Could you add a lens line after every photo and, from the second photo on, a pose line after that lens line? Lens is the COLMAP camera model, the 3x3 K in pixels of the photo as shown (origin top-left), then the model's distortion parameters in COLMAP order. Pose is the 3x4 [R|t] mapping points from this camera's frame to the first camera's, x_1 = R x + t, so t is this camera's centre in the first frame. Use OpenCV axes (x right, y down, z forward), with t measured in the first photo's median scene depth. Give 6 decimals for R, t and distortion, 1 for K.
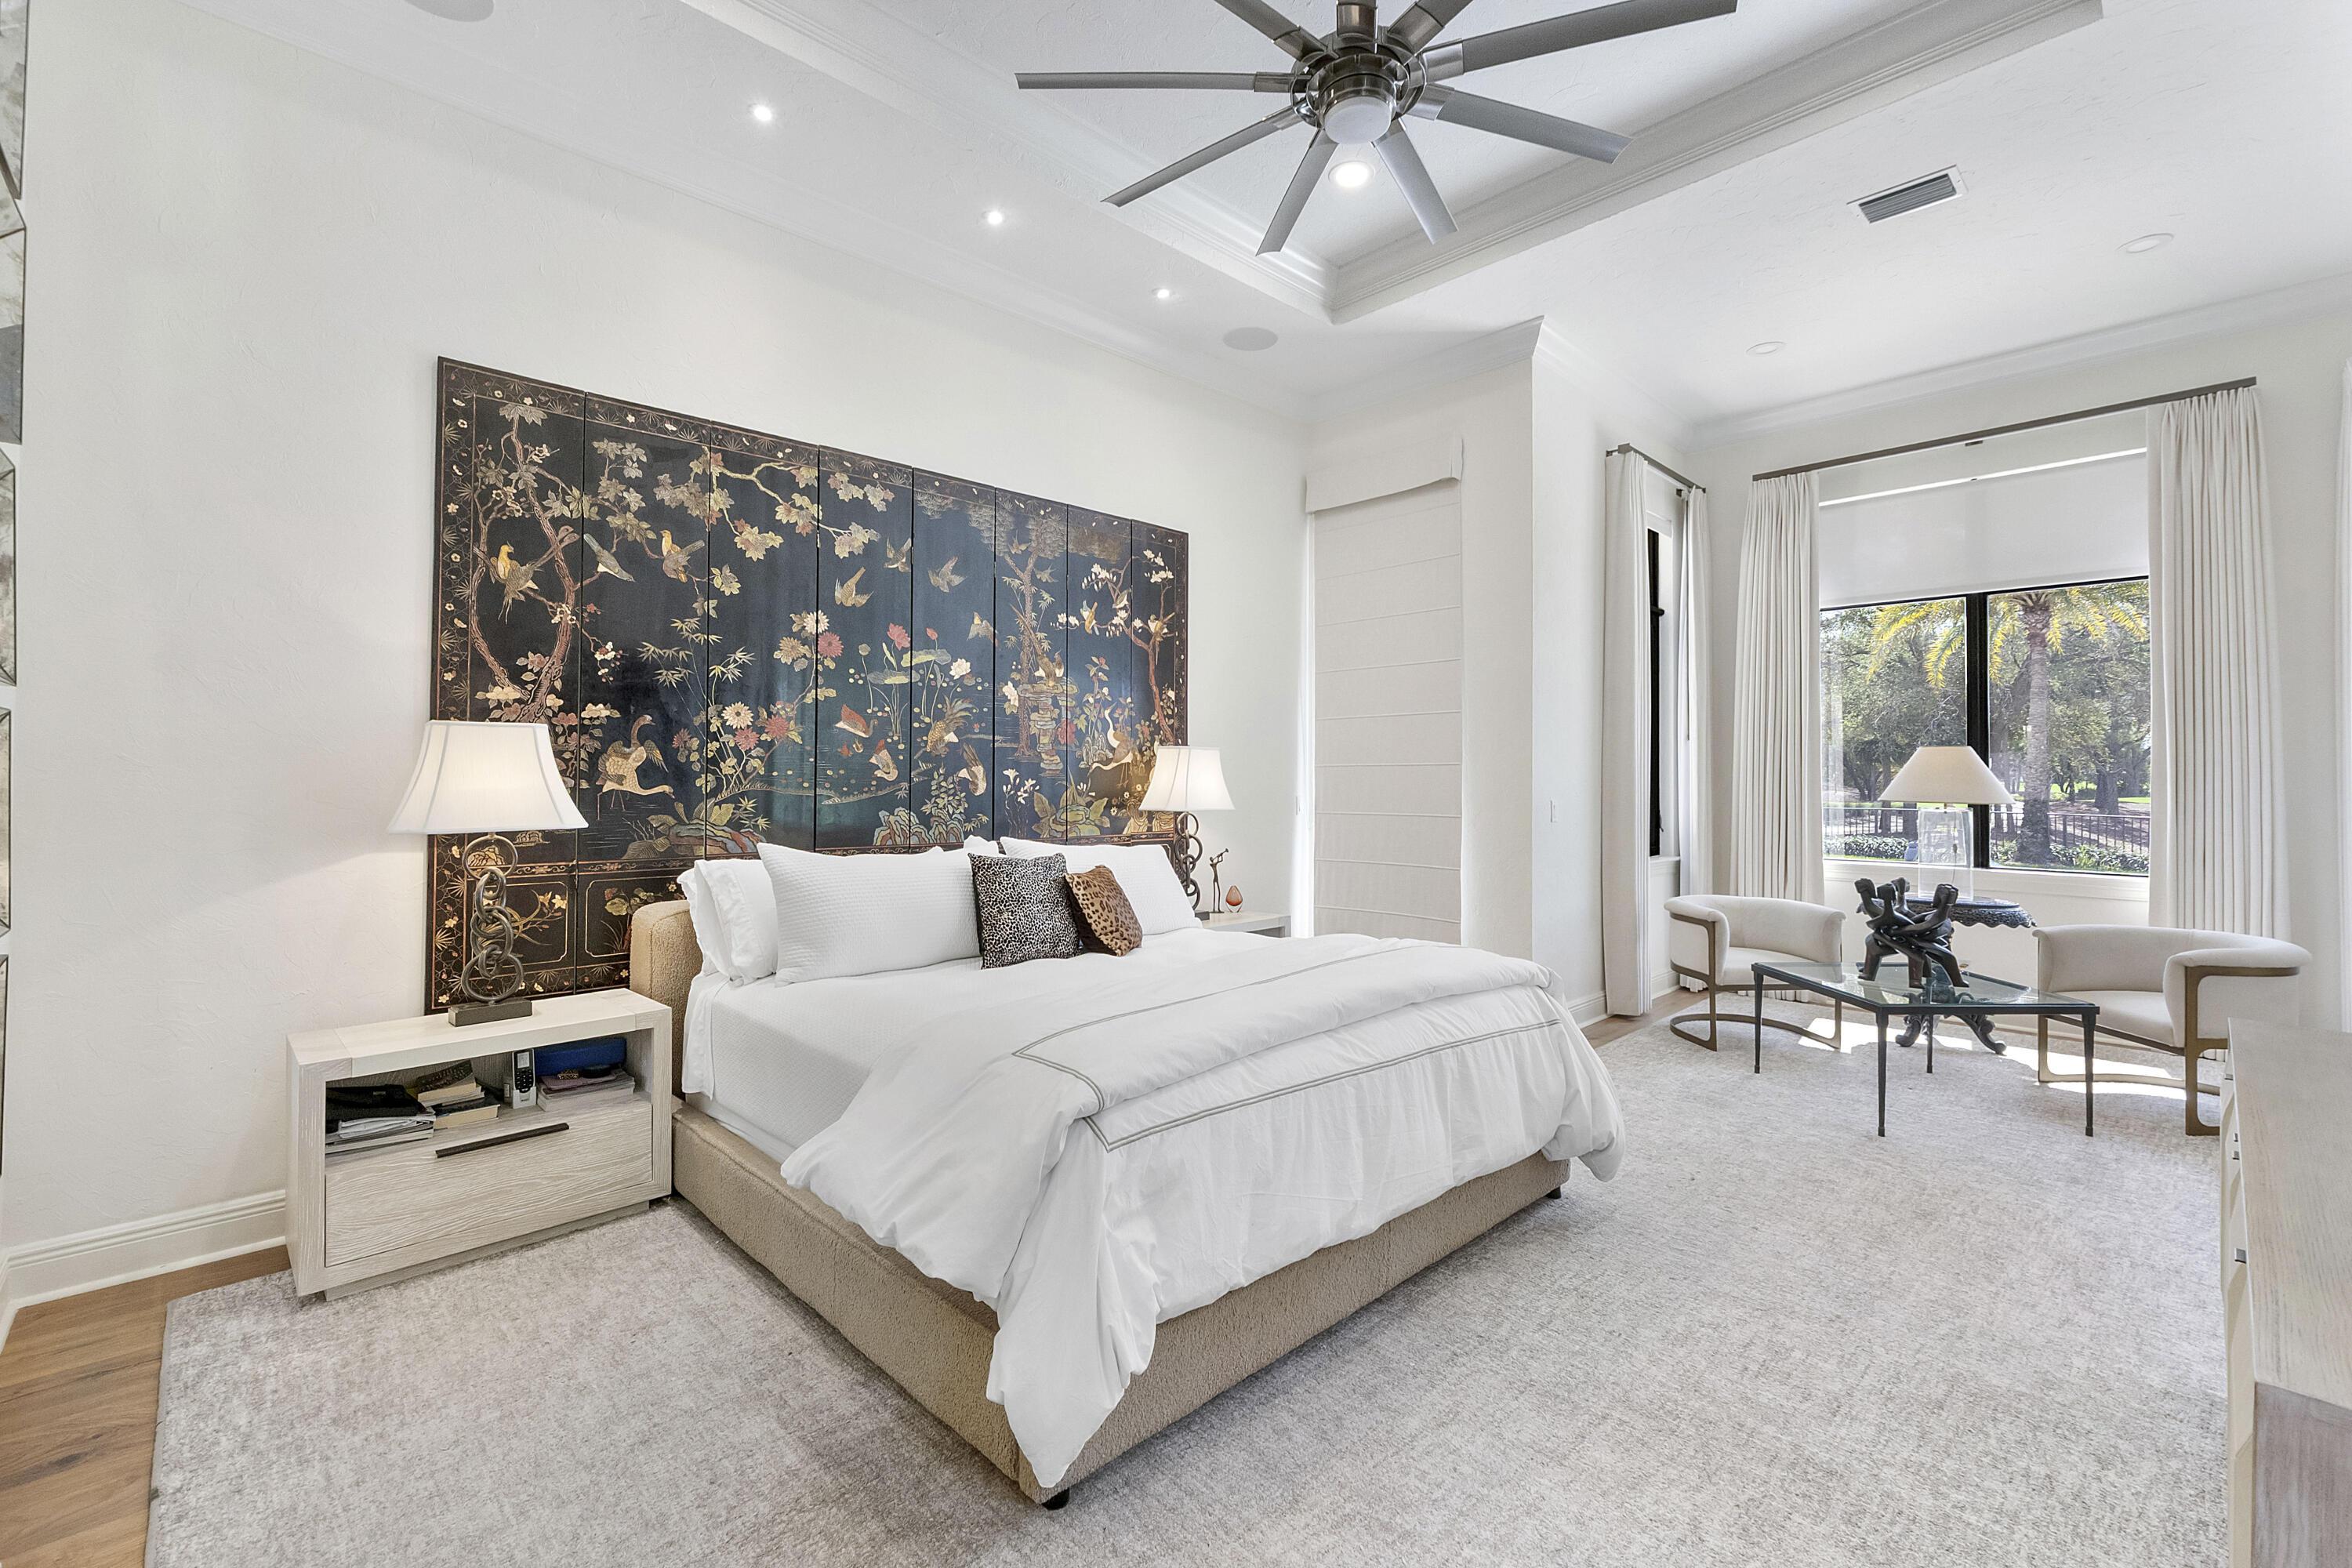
lens RADIAL K [[1000.9, 0, 1183.3], [0, 1000.9, 765.5], [0, 0, 1]] dist [-0.007794, -0.000672]
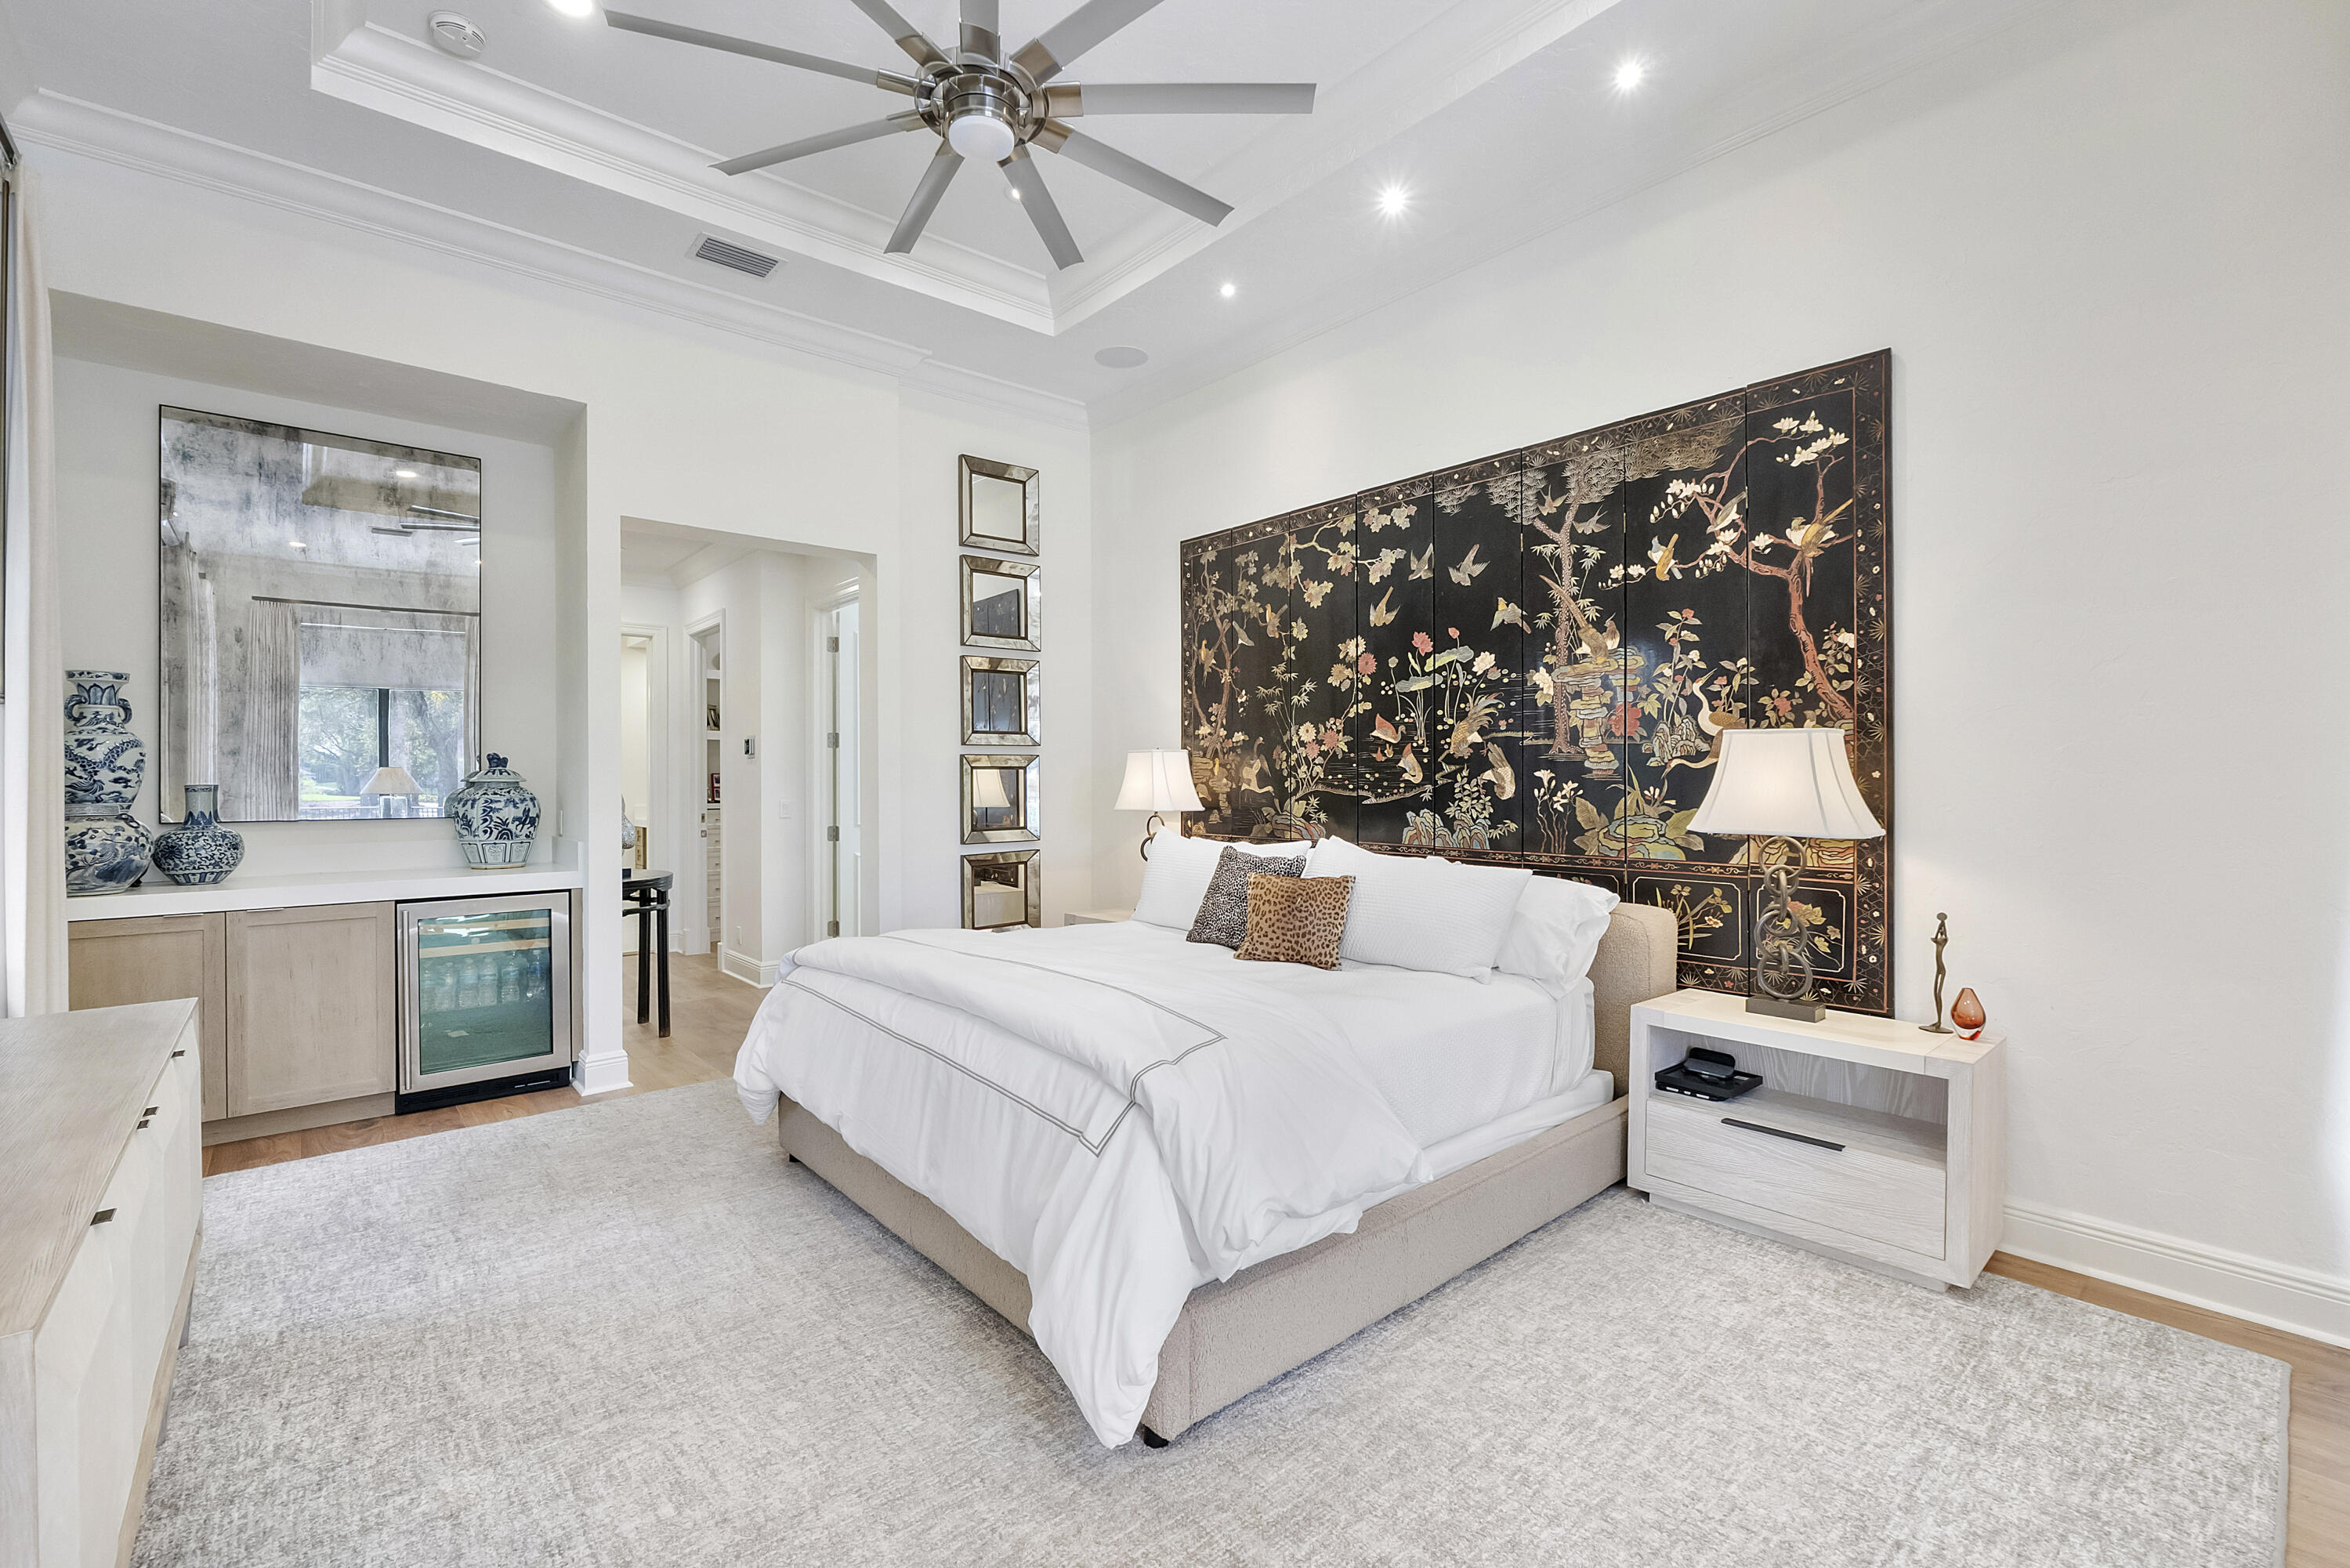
lens RADIAL K [[1000.1, 0, 1168.9], [0, 1000.1, 789.1], [0, 0, 1]] dist [-0.007794, -0.000672]
pose [[-0.054897, 0.005219, -0.998478, 0.729076], [0.011503, 0.999923, 0.004594, 0.013044], [0.998426, -0.011233, -0.054953, 0.765122]]
